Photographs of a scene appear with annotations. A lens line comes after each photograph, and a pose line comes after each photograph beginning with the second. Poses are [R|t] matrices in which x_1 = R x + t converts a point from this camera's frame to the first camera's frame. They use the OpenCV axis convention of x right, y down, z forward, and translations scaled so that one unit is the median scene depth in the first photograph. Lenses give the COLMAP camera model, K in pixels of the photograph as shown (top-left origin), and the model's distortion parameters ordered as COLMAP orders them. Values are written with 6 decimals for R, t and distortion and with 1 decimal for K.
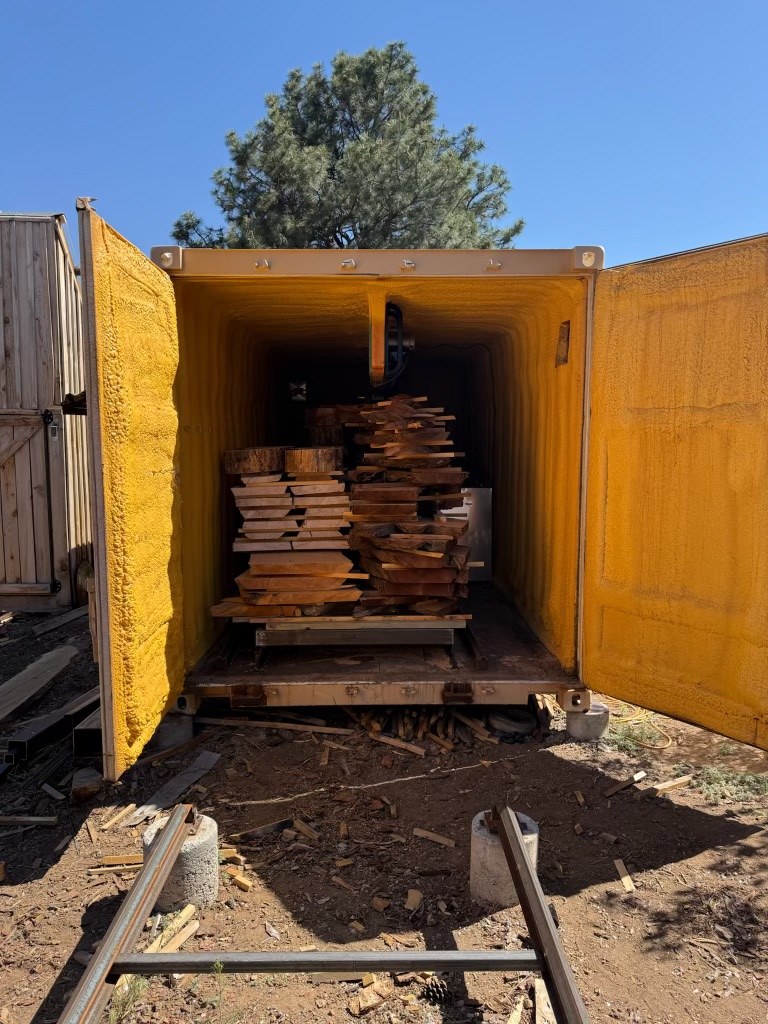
lens RADIAL K [[757.3, 0, 388.4], [0, 757.3, 511.9], [0, 0, 1]] dist [-0.015958, 0.000789]
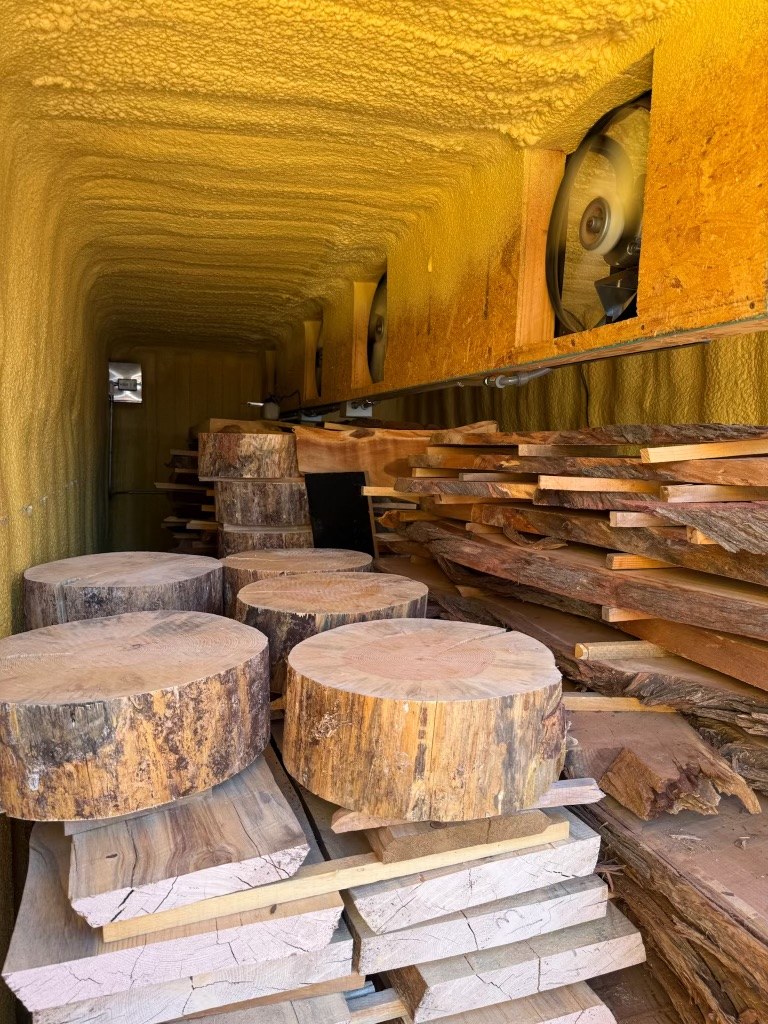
lens RADIAL K [[757.3, 0, 388.4], [0, 757.3, 511.9], [0, 0, 1]] dist [-0.015958, 0.000789]
pose [[0.958887, -0.000065, 0.283790, -0.135878], [0.001000, 0.999995, -0.003149, -0.099032], [-0.283788, 0.003304, 0.958881, 0.635785]]
